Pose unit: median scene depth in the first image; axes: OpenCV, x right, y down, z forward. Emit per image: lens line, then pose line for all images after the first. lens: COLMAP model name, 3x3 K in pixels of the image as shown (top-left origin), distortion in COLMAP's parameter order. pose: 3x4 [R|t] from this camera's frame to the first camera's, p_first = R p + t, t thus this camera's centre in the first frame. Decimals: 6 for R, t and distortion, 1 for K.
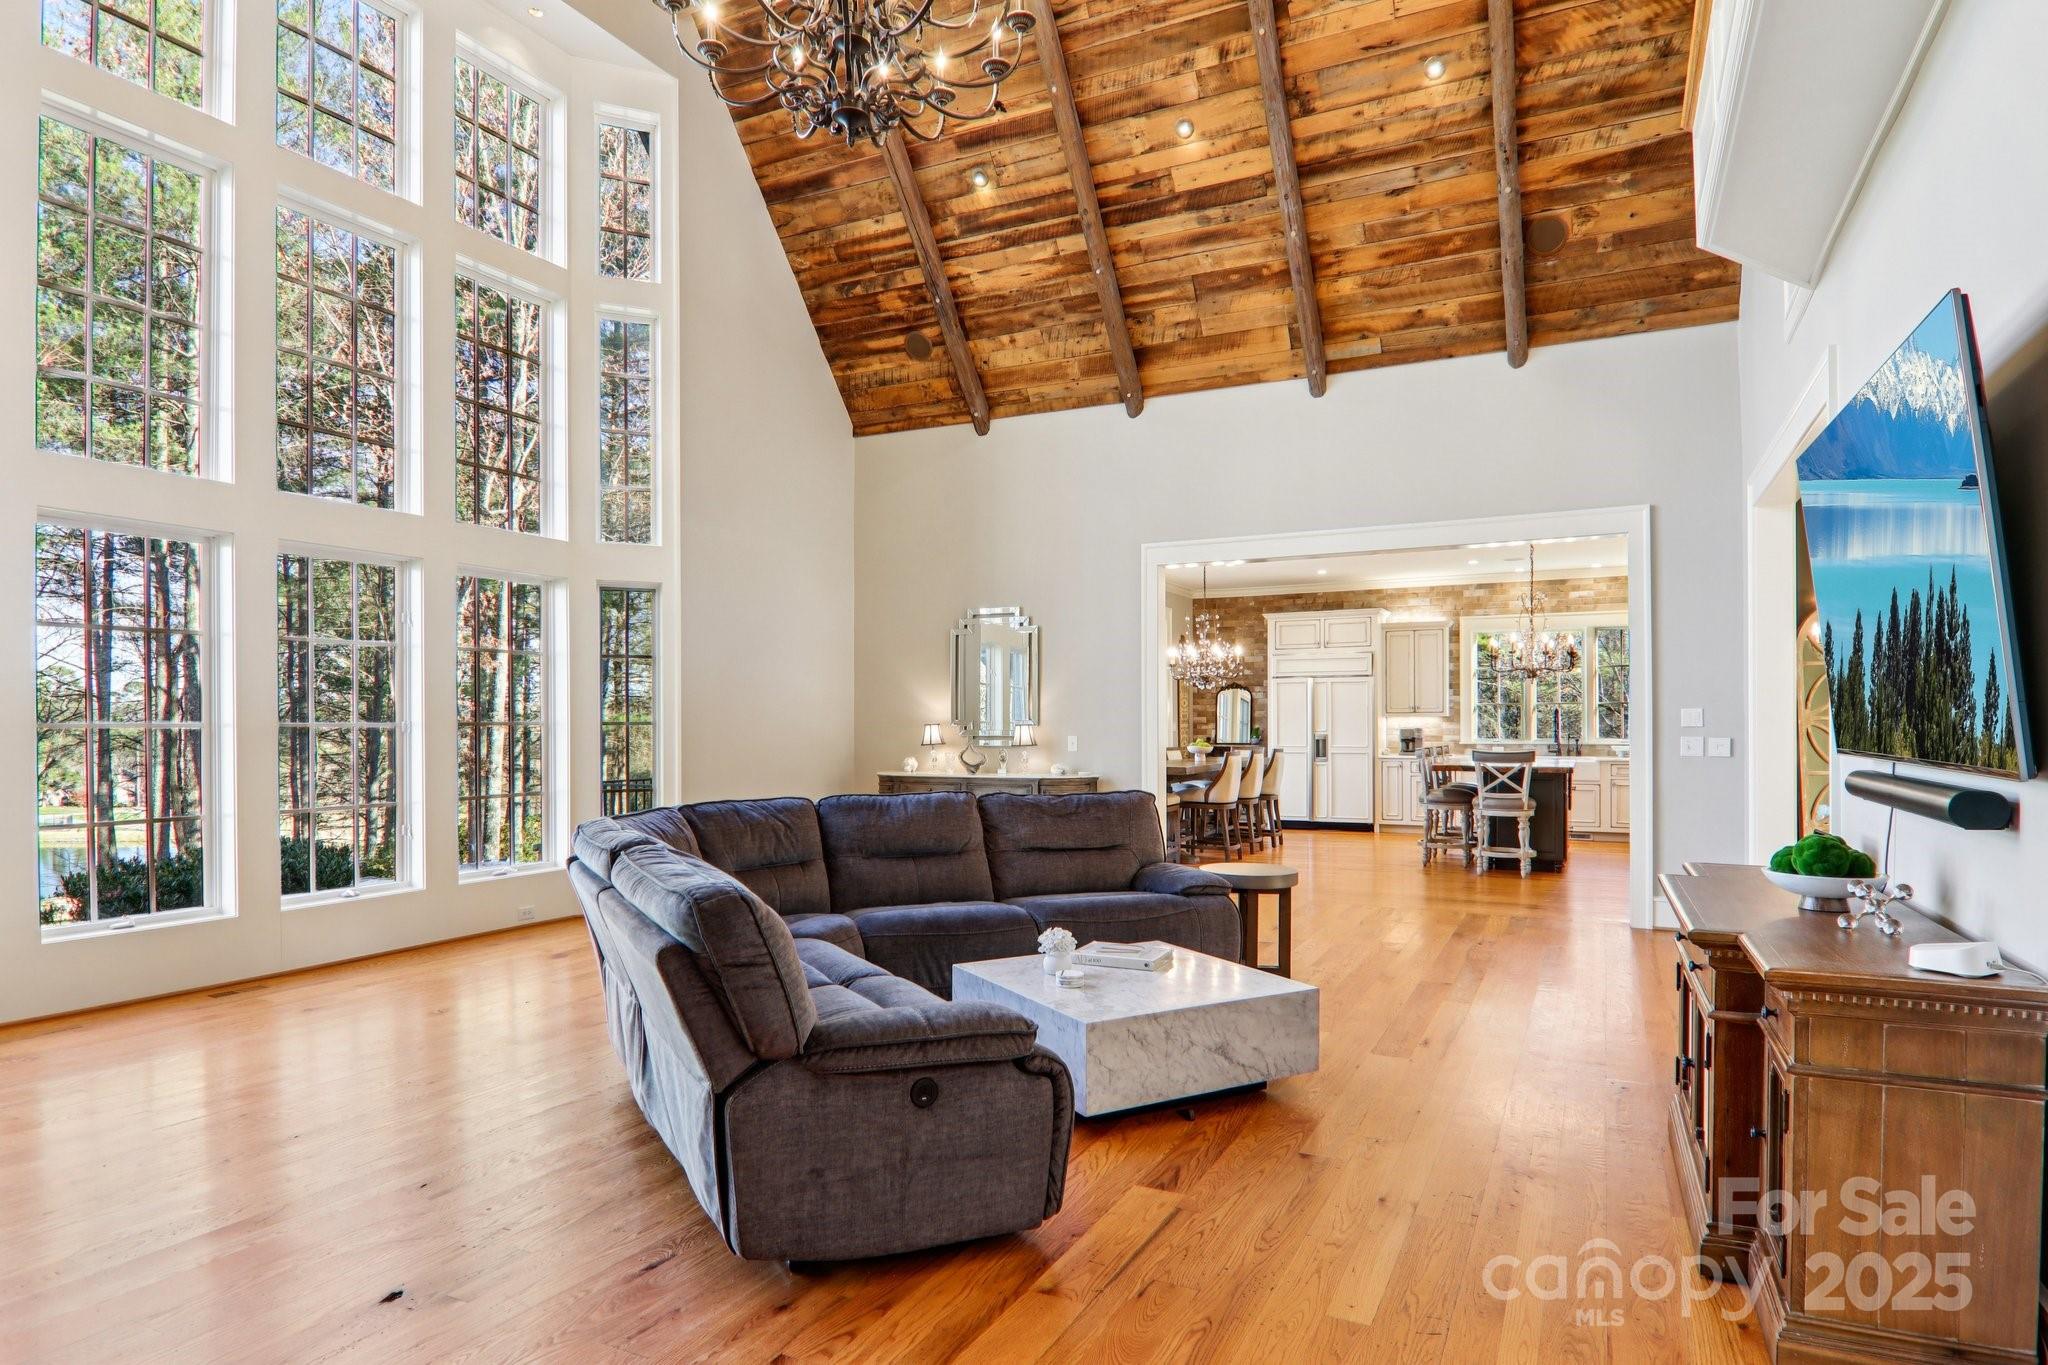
lens RADIAL K [[1157.1, 0, 1046.0], [0, 1157.1, 728.3], [0, 0, 1]] dist [-0.018672, -0.004328]
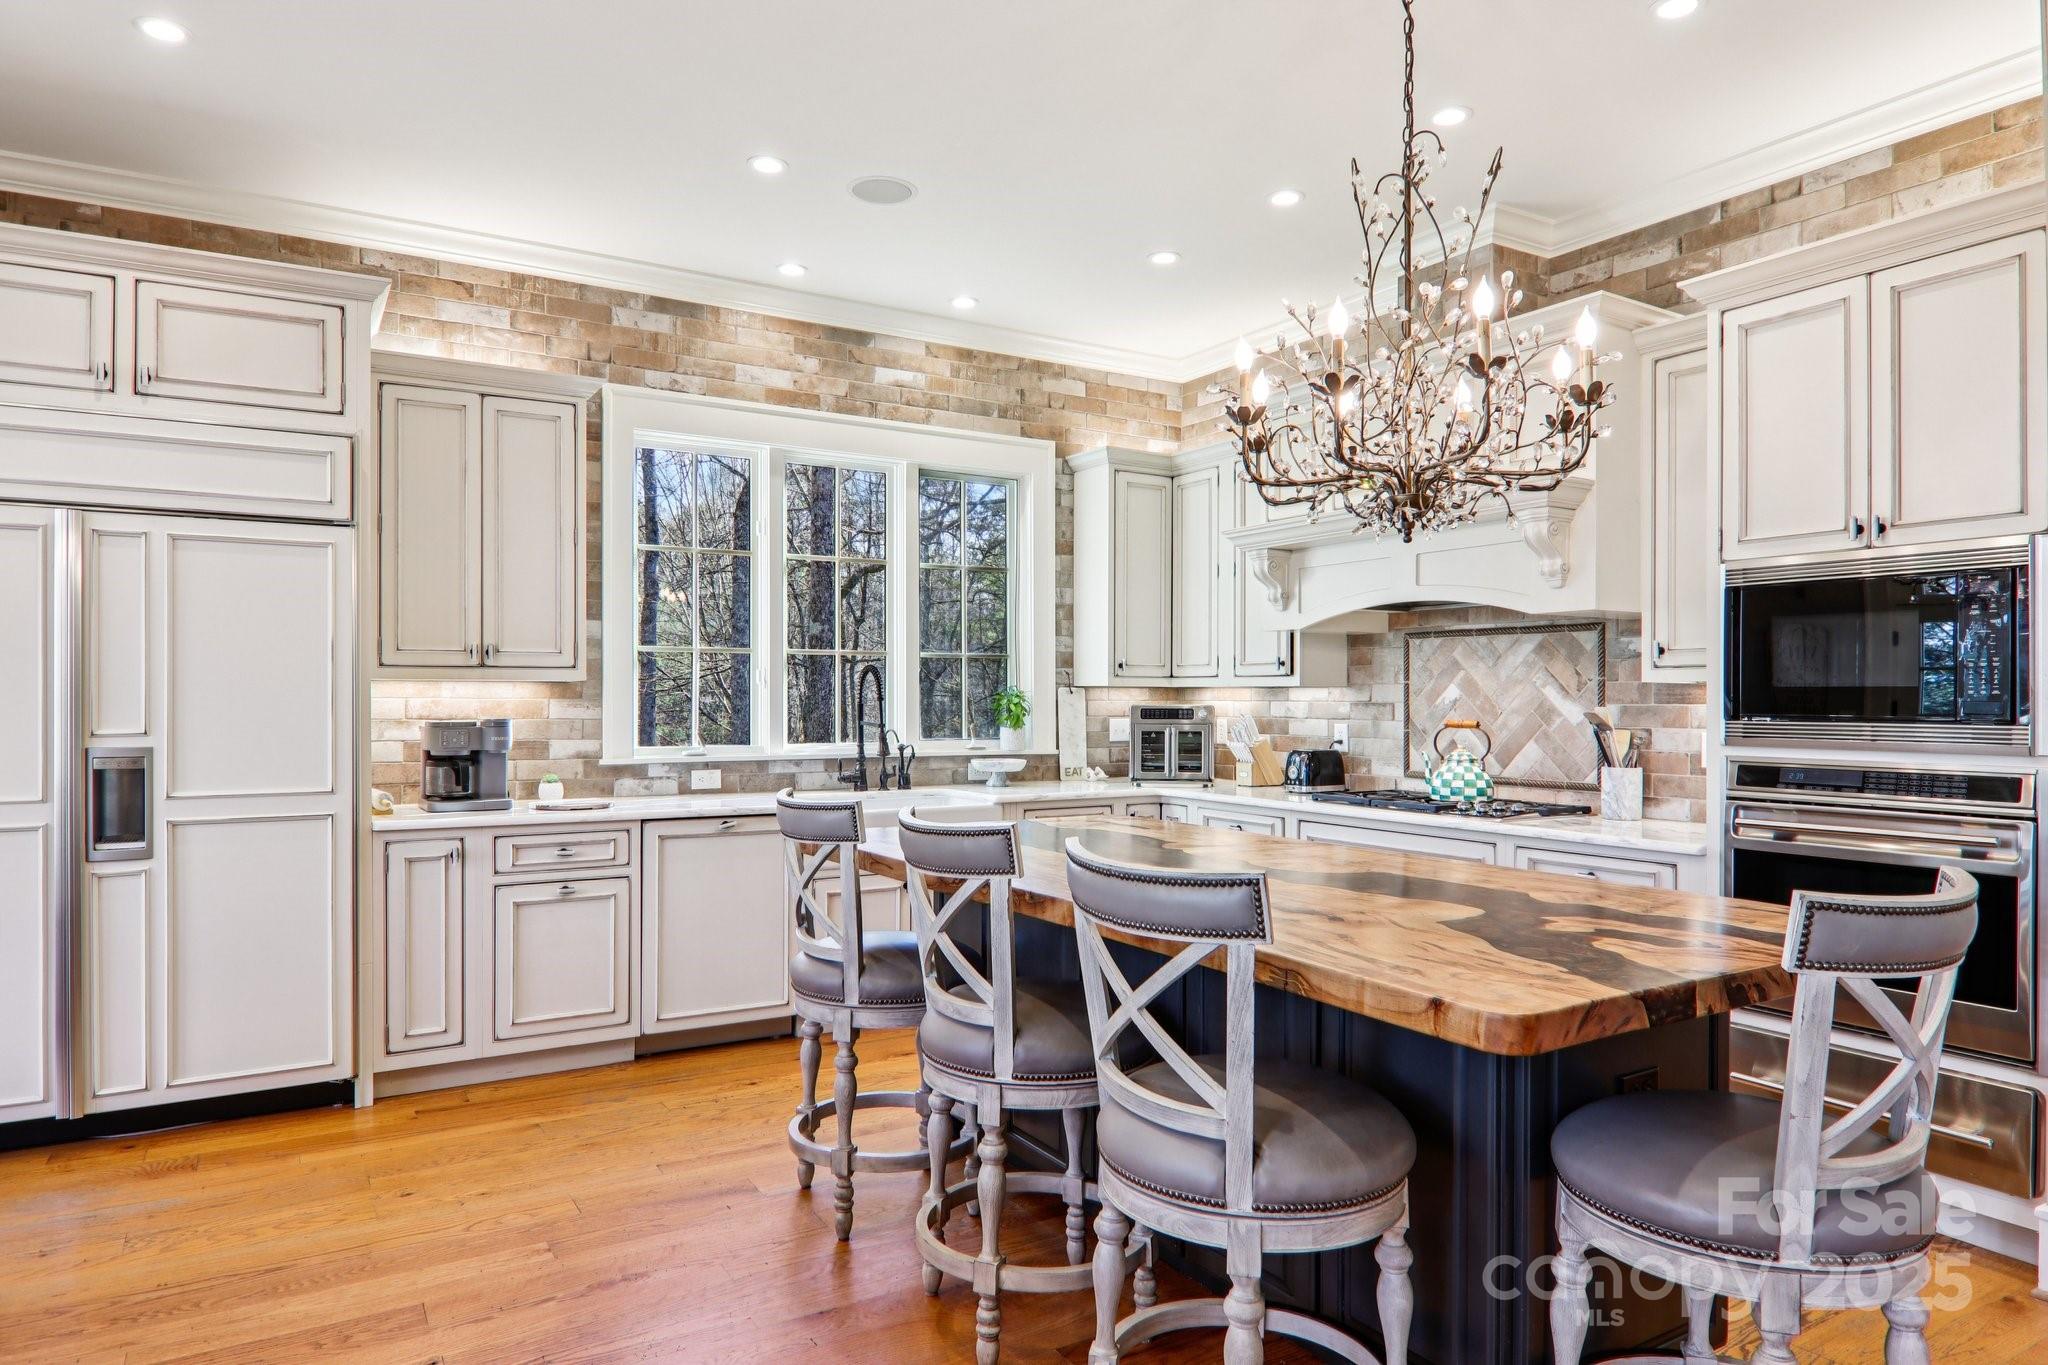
lens RADIAL K [[1236.6, 0, 1017.9], [0, 1236.6, 699.1], [0, 0, 1]] dist [-0.010523, -0.005149]
pose [[0.546774, 0.002455, 0.837277, 0.126584], [-0.004128, 0.999991, -0.000236, -0.005784], [-0.837270, -0.003327, 0.546779, 0.705629]]
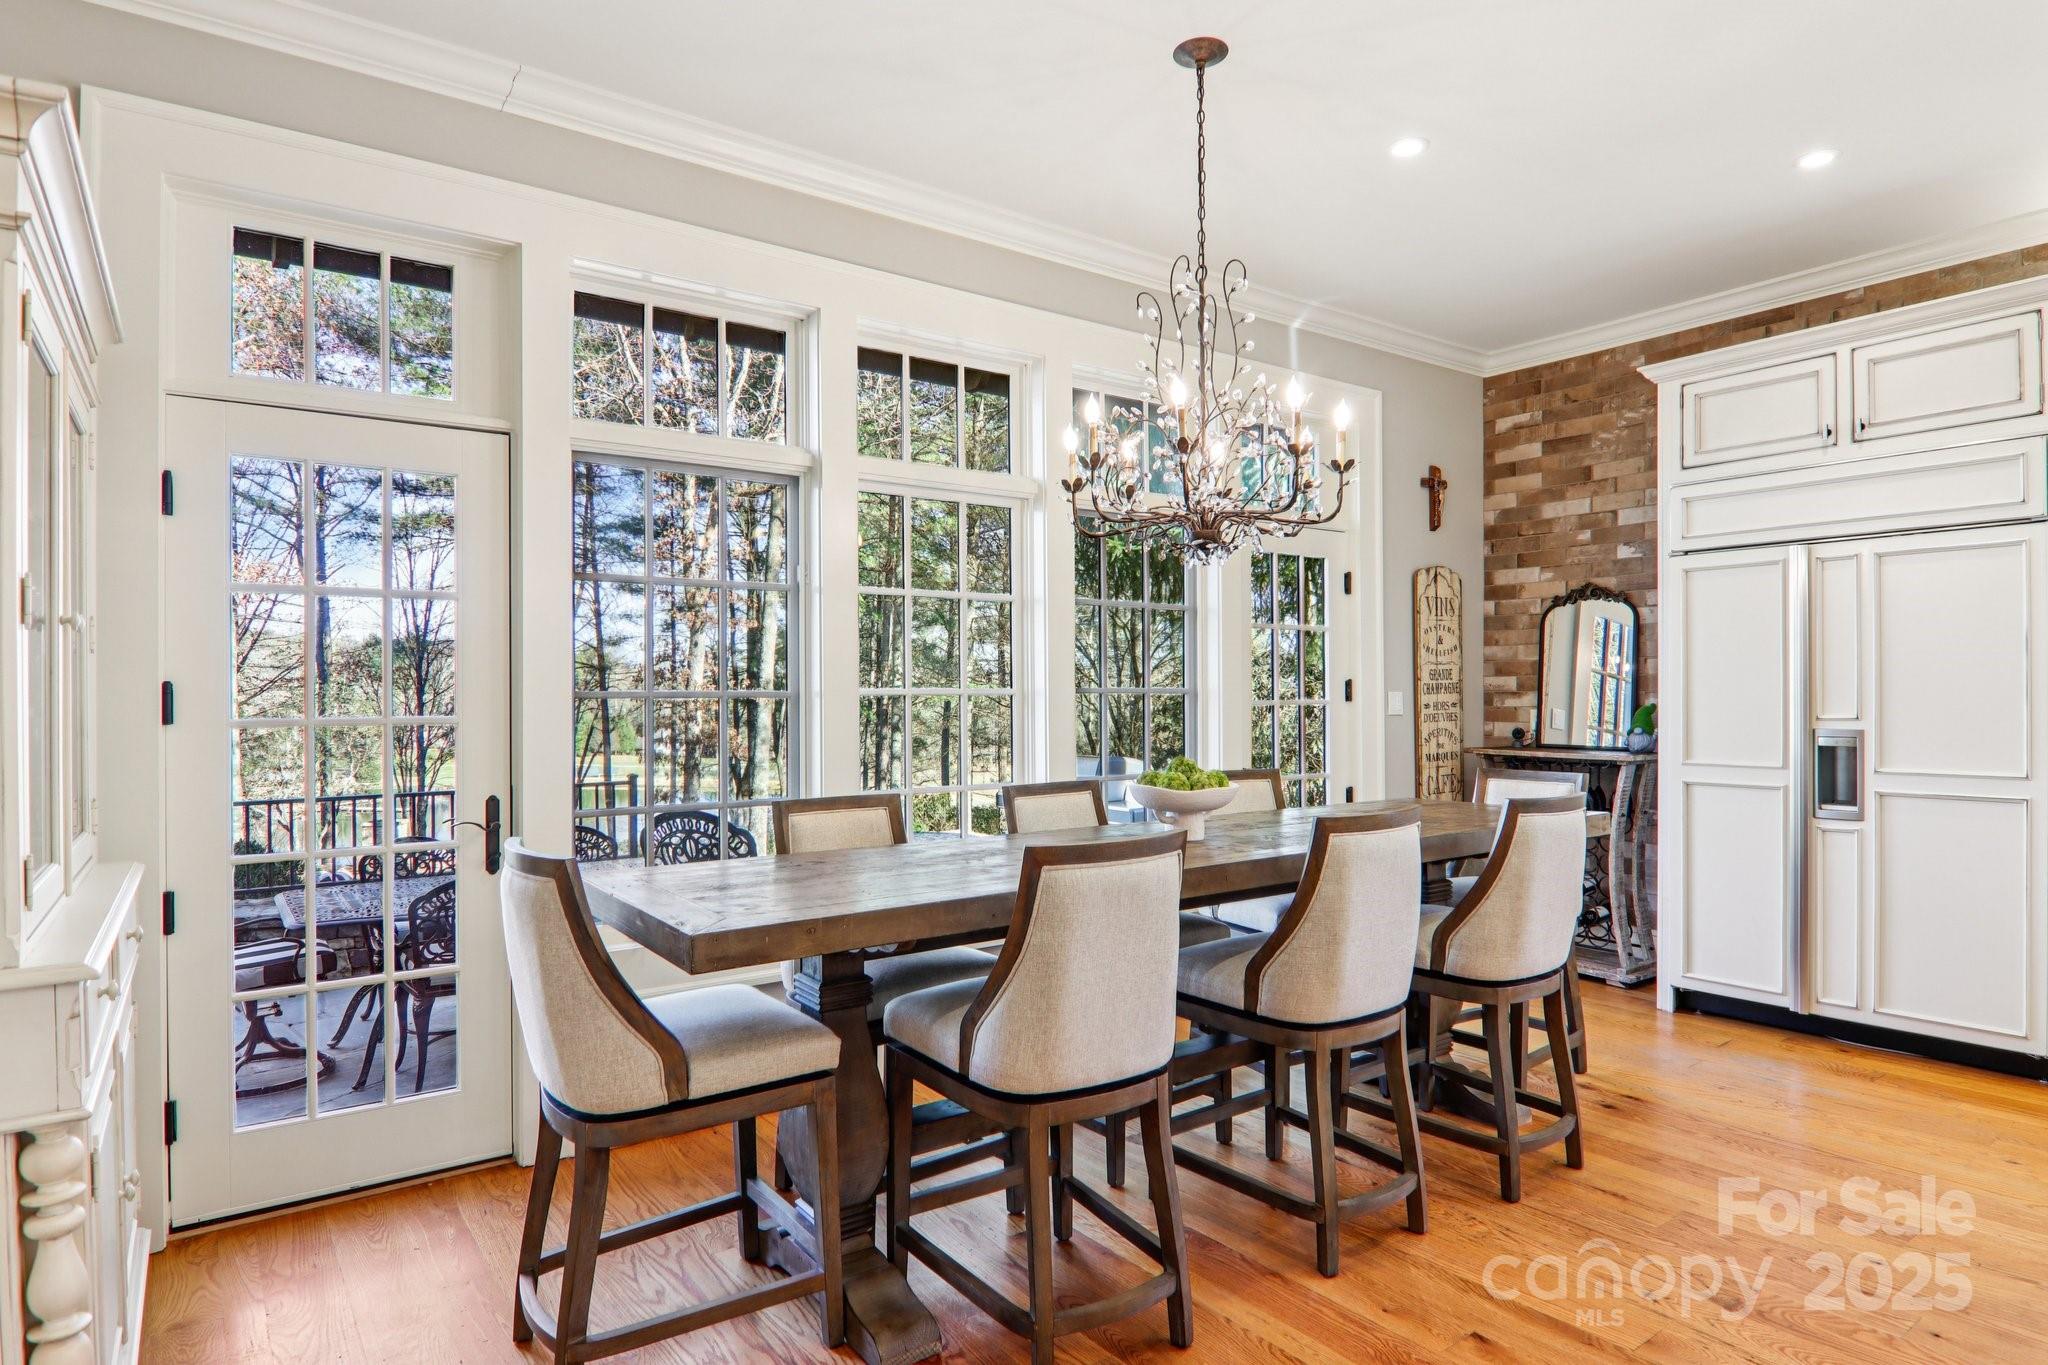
lens RADIAL K [[1157.1, 0, 1009.4], [0, 1157.1, 694.2], [0, 0, 1]] dist [-0.018672, -0.004328]
pose [[0.874133, -0.003617, -0.485673, 0.194876], [0.005470, 0.999982, 0.002399, -0.006019], [0.485656, -0.004754, 0.874137, 0.636391]]
